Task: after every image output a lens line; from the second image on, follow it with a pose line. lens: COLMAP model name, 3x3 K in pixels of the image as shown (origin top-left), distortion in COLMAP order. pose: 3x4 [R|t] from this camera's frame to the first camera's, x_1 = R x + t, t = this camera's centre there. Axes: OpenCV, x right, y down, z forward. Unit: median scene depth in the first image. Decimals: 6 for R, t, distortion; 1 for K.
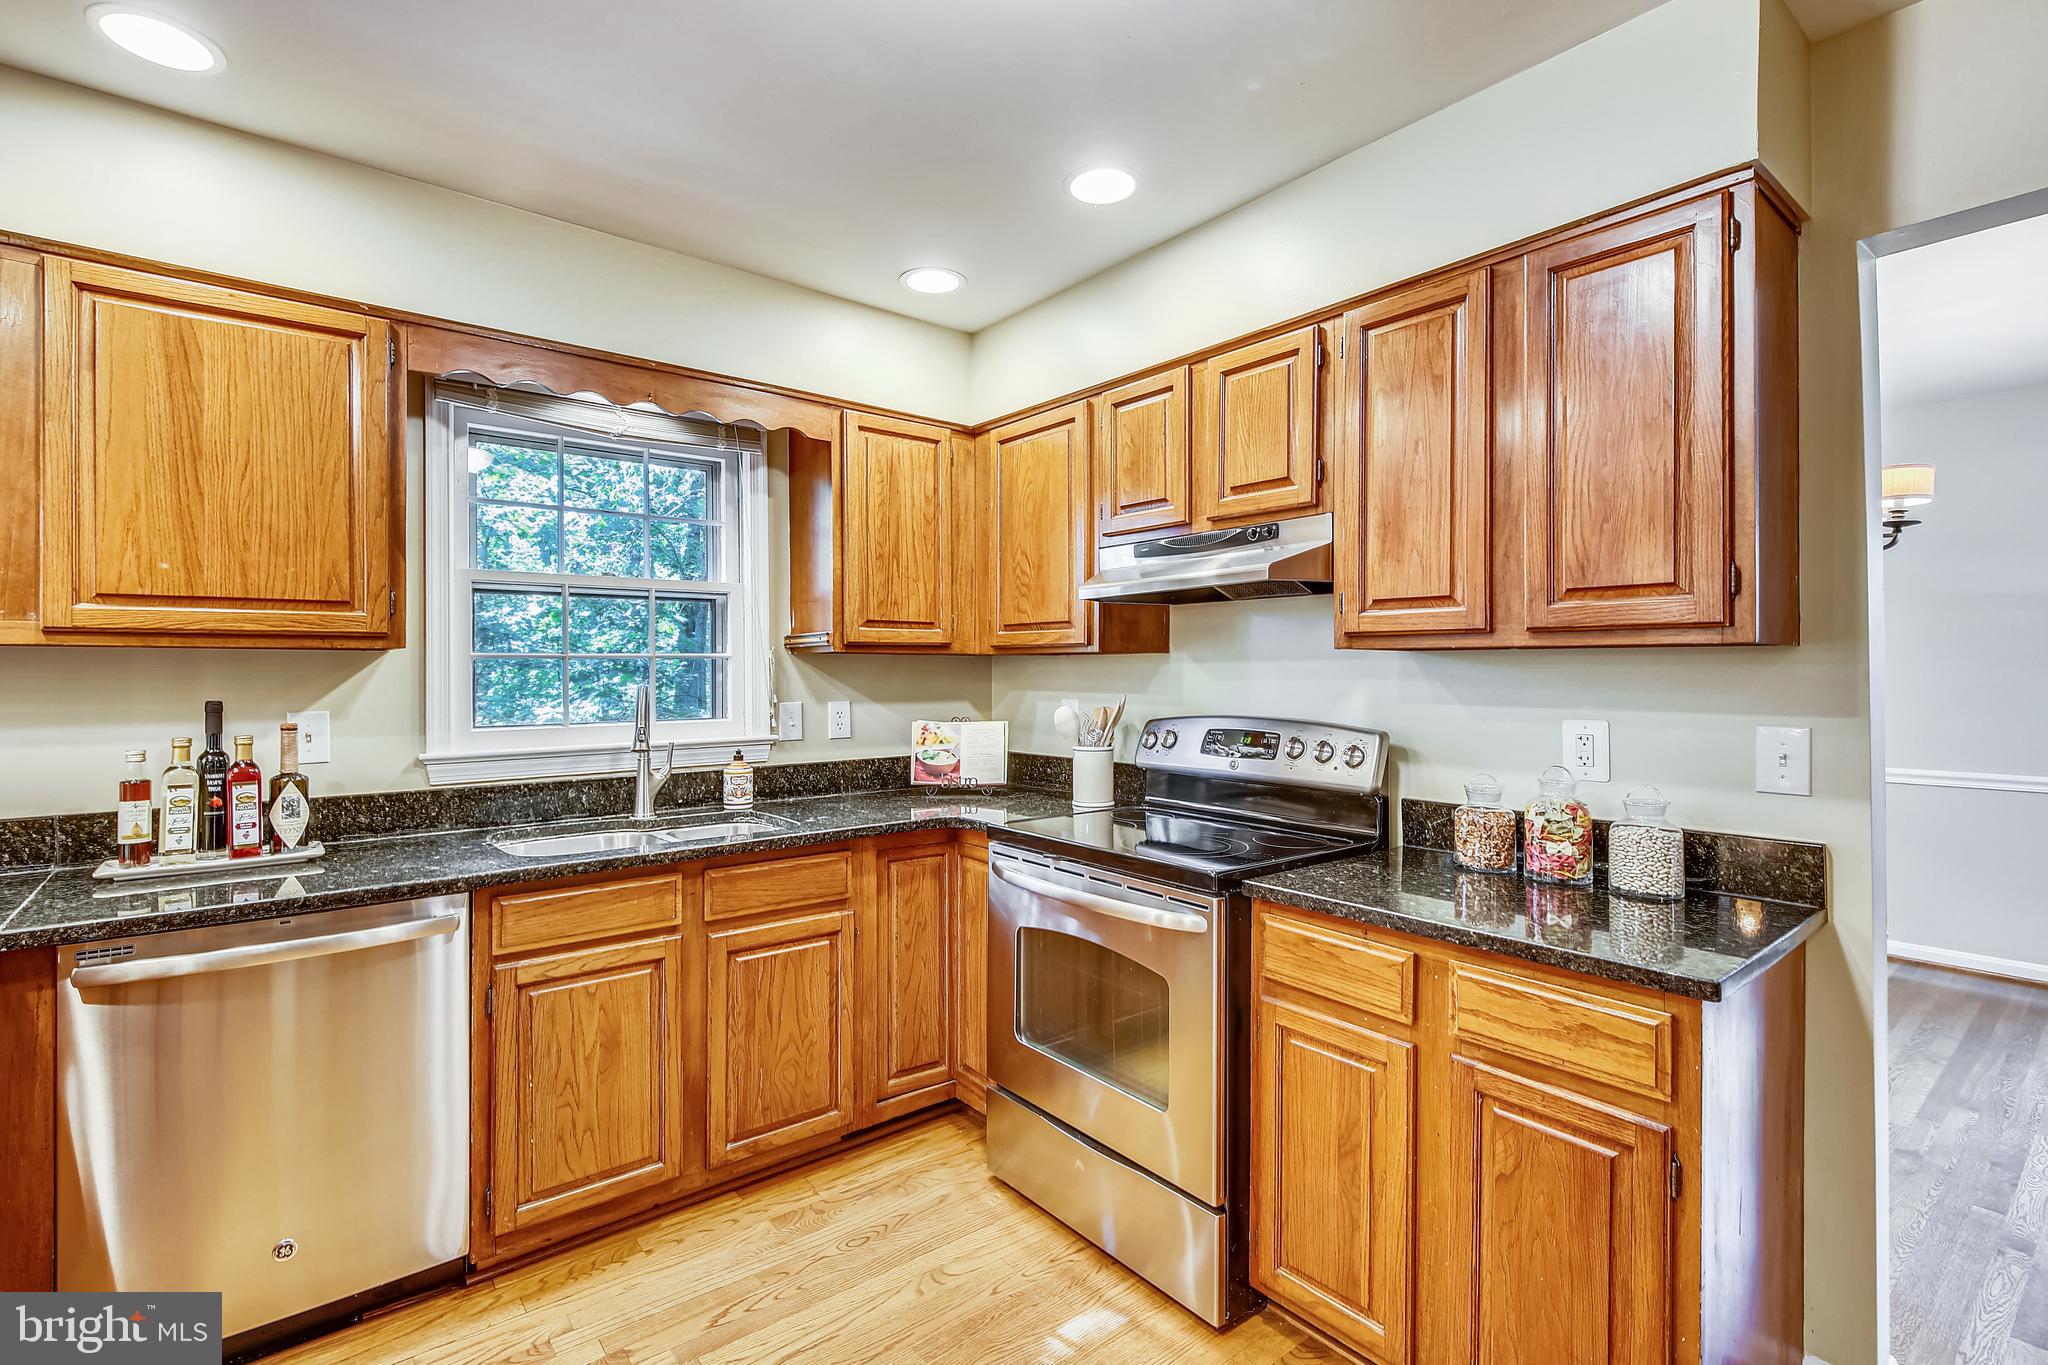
lens RADIAL K [[940.3, 0, 1024.2], [0, 940.3, 669.6], [0, 0, 1]] dist [0.010192, 0.000346]
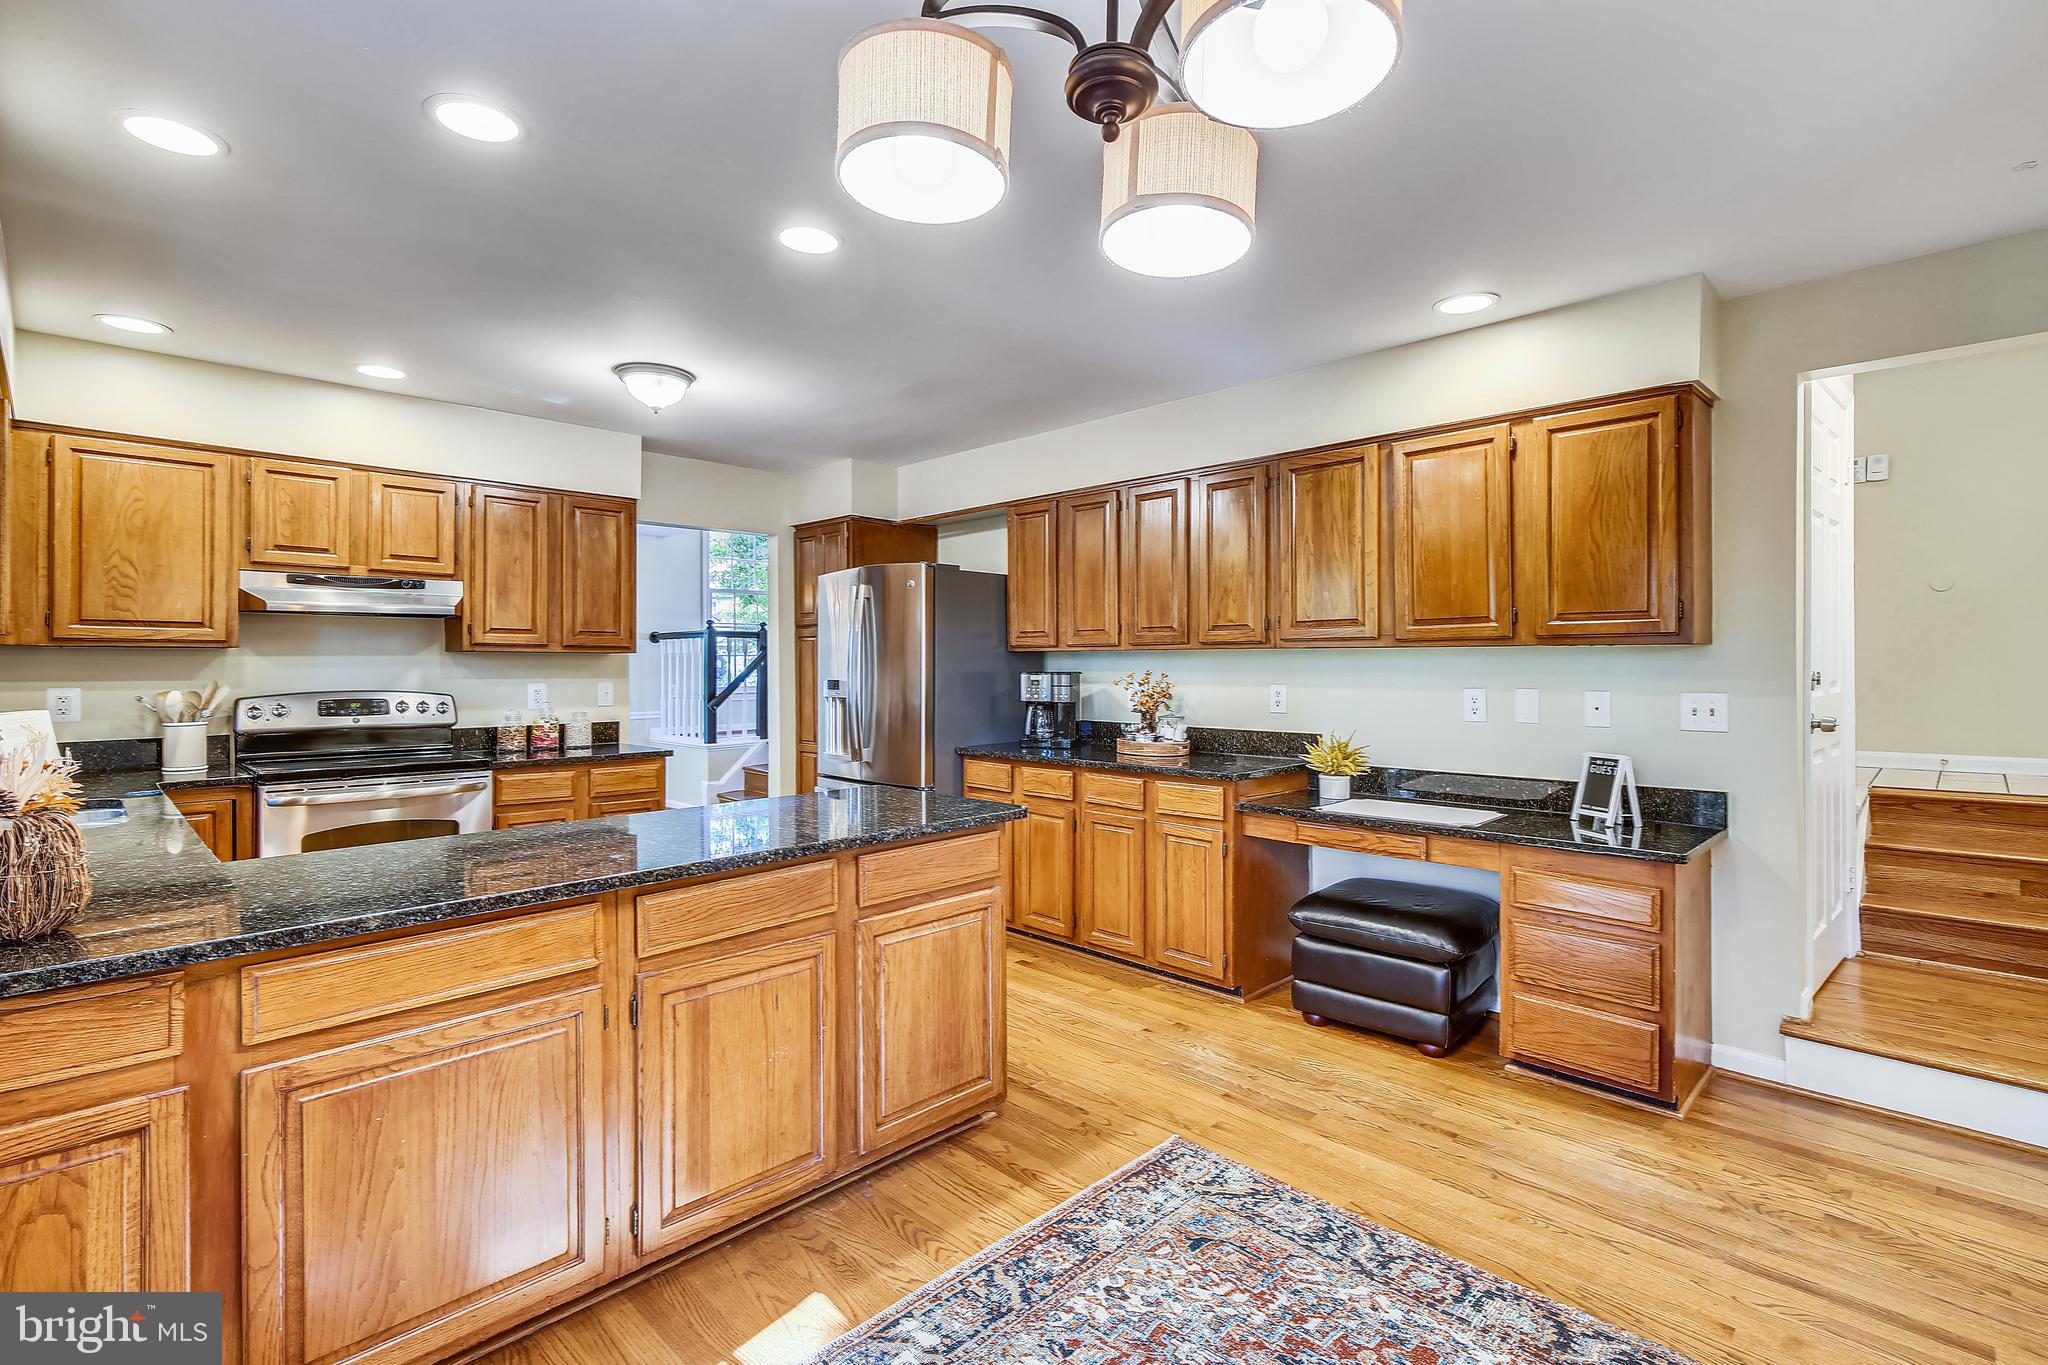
lens RADIAL K [[940.3, 0, 1022.6], [0, 940.3, 667.8], [0, 0, 1]] dist [0.010192, 0.000346]
pose [[-0.105932, 0.003095, 0.994369, -1.644241], [0.005762, 0.999980, -0.002499, 0.023833], [-0.994357, 0.005465, -0.105948, 0.044083]]
